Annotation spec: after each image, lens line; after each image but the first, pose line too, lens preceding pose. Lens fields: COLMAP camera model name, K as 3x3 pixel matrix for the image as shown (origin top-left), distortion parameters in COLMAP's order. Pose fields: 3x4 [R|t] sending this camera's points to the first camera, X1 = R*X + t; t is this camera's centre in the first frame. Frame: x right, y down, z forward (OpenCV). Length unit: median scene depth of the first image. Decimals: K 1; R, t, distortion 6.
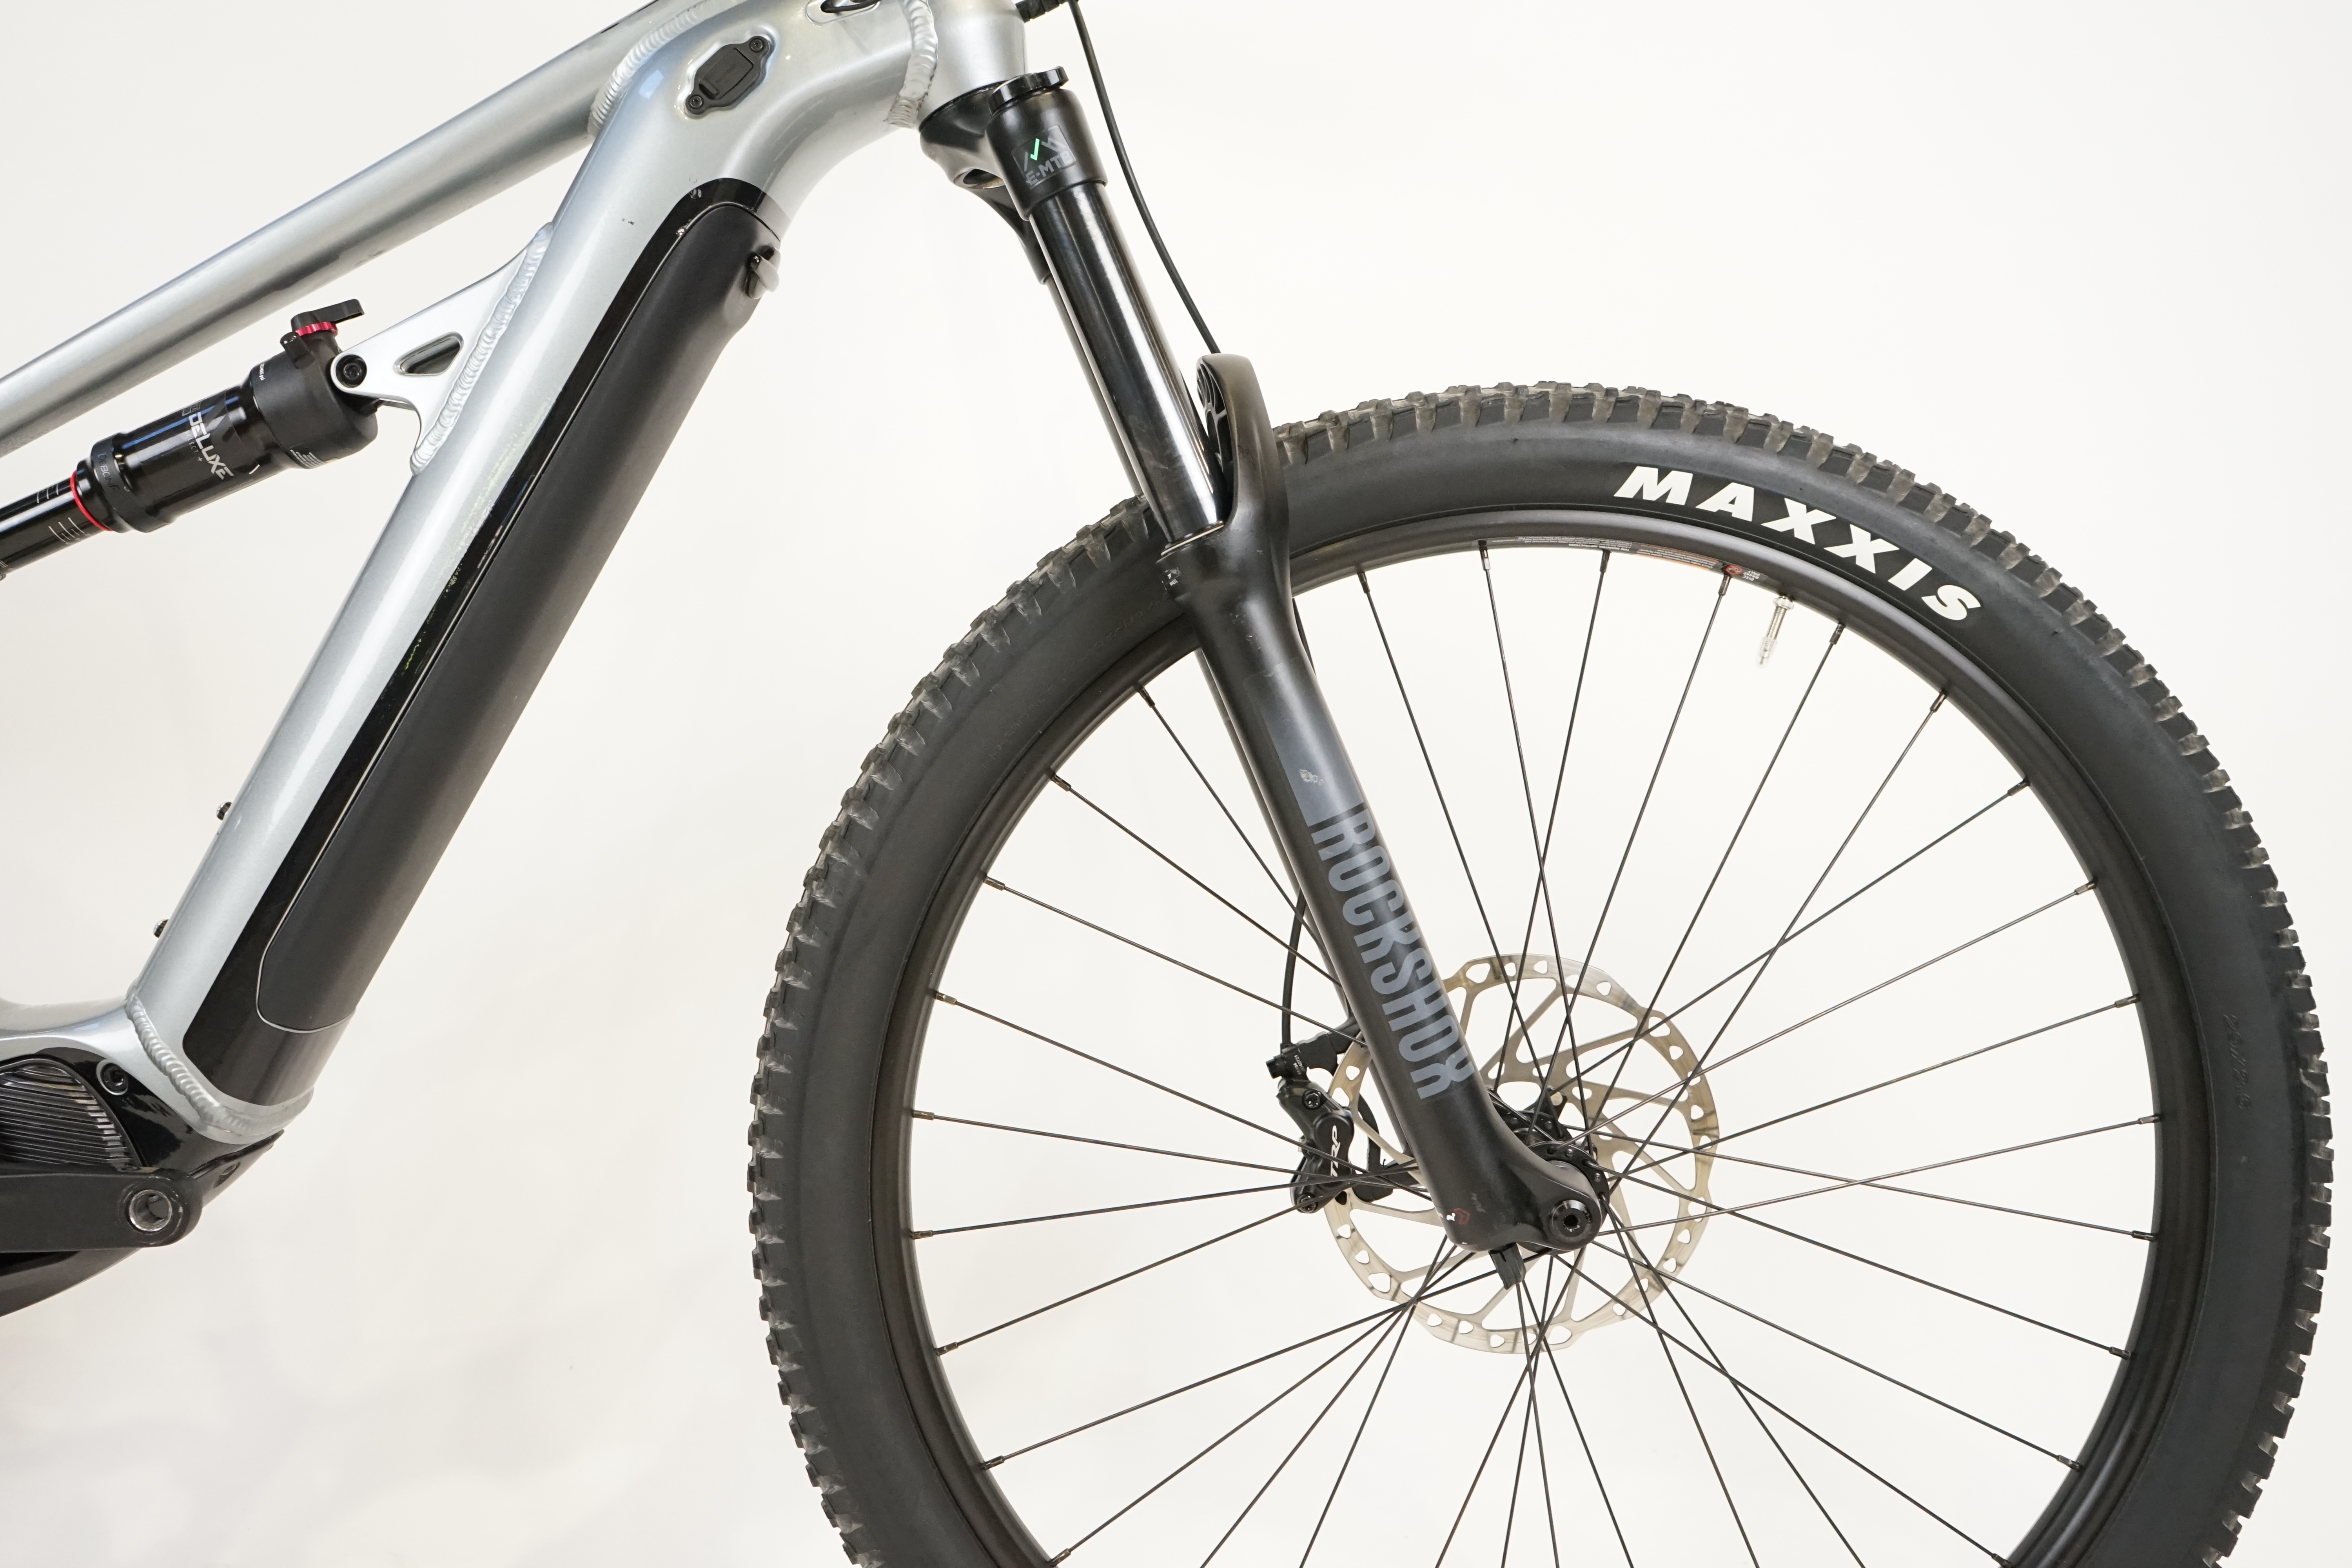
lens RADIAL K [[2050.1, 0, 1176.0], [0, 2050.1, 784.0], [0, 0, 1]] dist [0.009132, 0.001000]
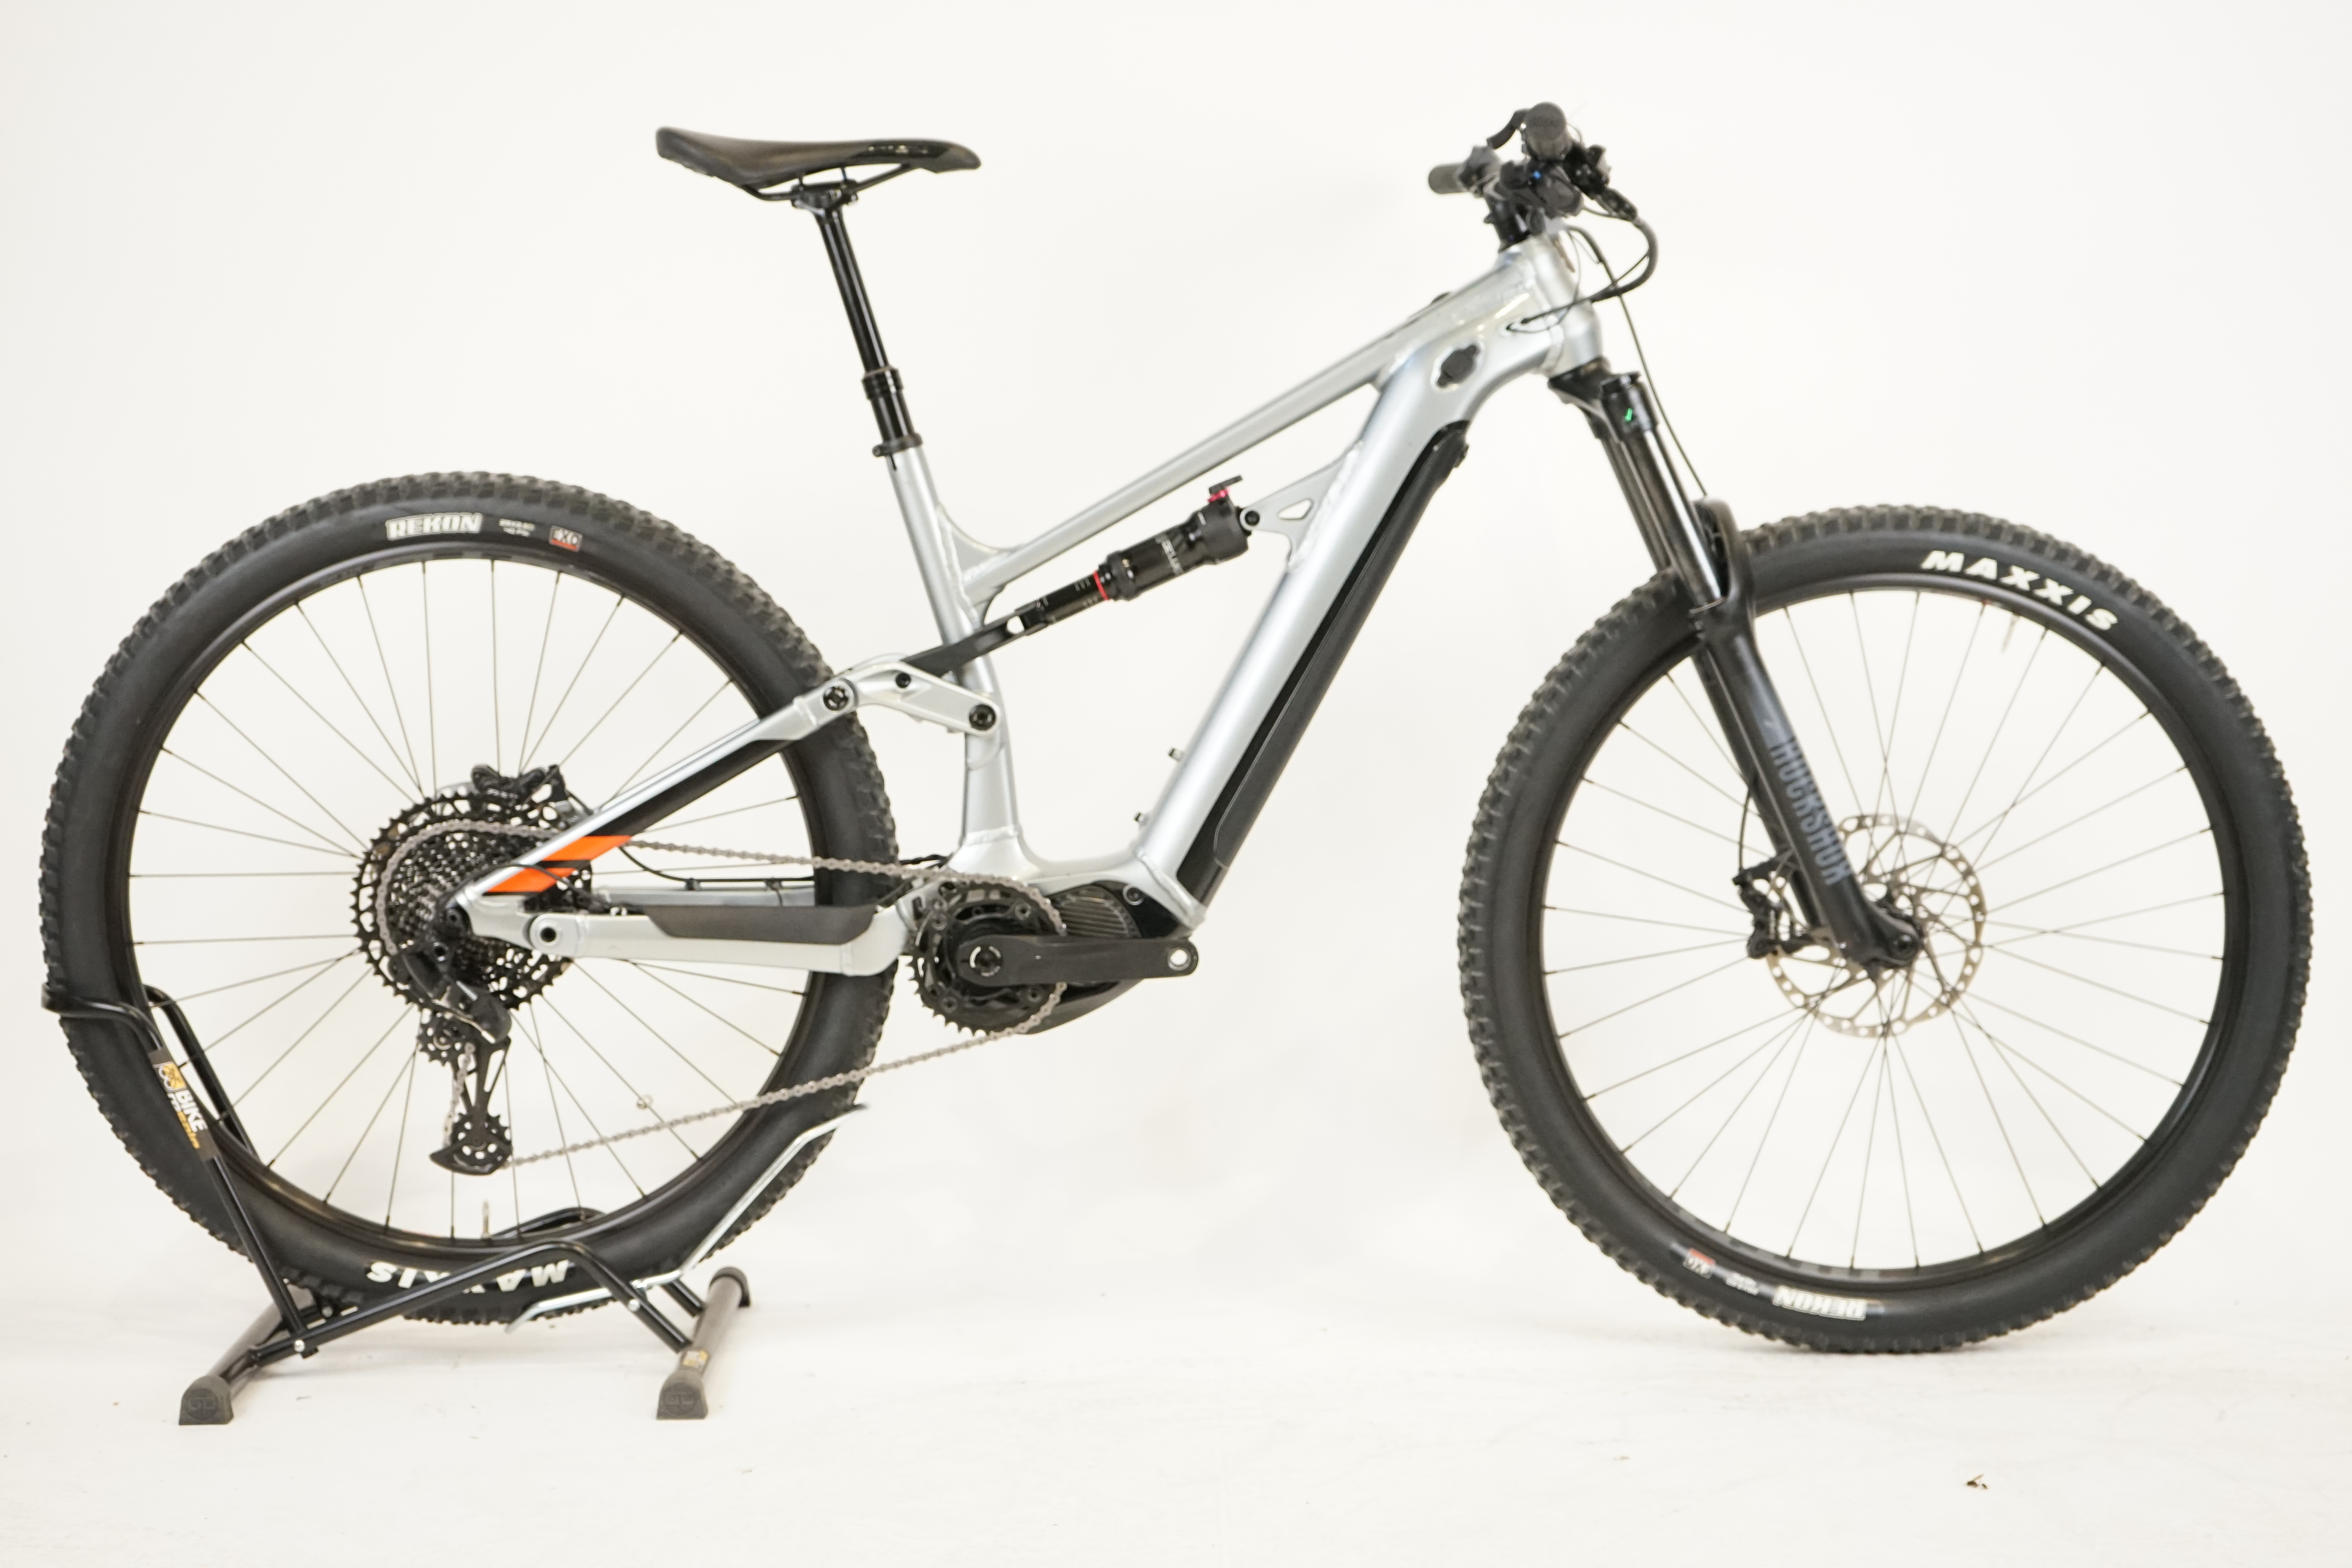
lens RADIAL K [[3758.1, 0, 1176.0], [0, 3758.1, 784.0], [0, 0, 1]] dist [-0.019292, -0.038564]
pose [[0.999700, -0.024328, -0.002959, -0.453334], [0.024455, 0.998136, 0.055915, -0.147765], [0.001593, -0.055970, 0.998431, -2.391756]]
